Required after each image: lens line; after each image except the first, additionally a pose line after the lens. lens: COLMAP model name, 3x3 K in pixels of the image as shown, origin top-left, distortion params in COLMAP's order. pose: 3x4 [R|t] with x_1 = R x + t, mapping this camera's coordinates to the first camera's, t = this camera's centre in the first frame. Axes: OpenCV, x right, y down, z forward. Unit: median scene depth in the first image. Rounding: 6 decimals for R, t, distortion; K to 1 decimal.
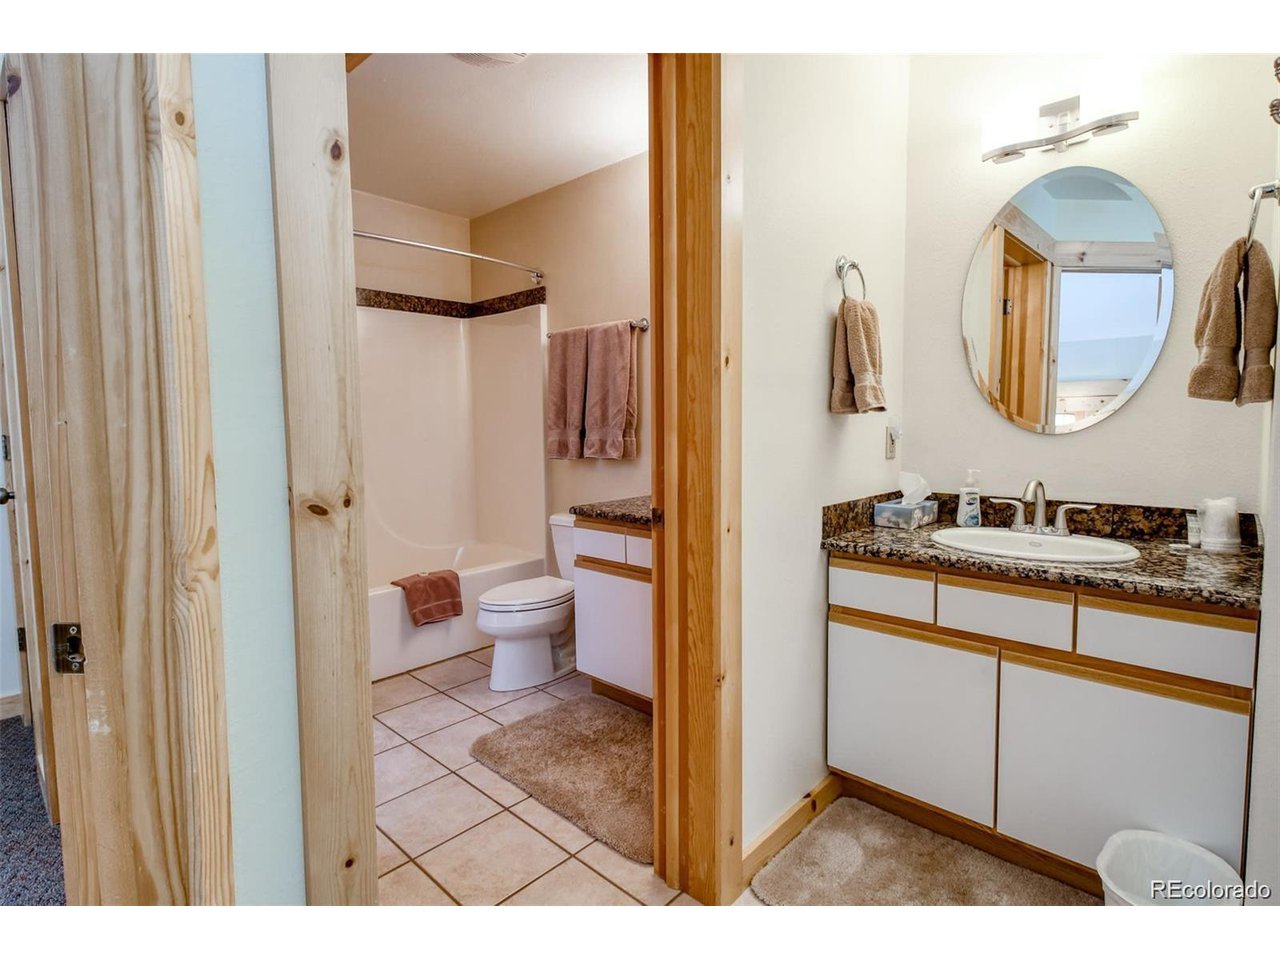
lens RADIAL K [[657.5, 0, 644.9], [0, 657.5, 472.4], [0, 0, 1]] dist [0.015812, -0.001237]
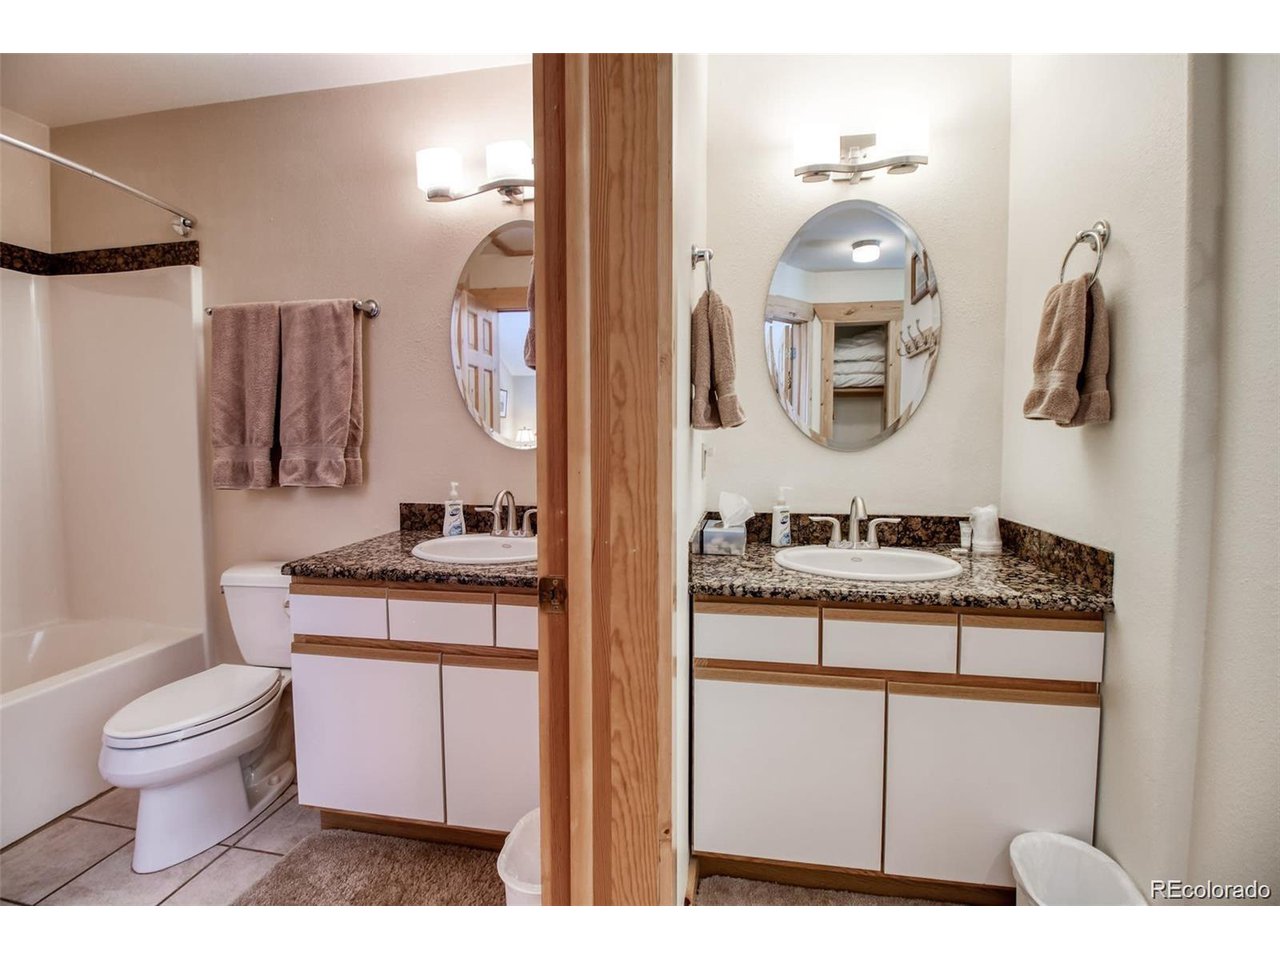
lens RADIAL K [[593.5, 0, 630.7], [0, 593.5, 468.1], [0, 0, 1]] dist [-0.013617, -0.001250]
pose [[0.841947, -0.023453, 0.539050, -0.183855], [0.035921, 0.999275, -0.012628, -0.032544], [-0.538362, 0.029995, 0.842179, 0.413374]]
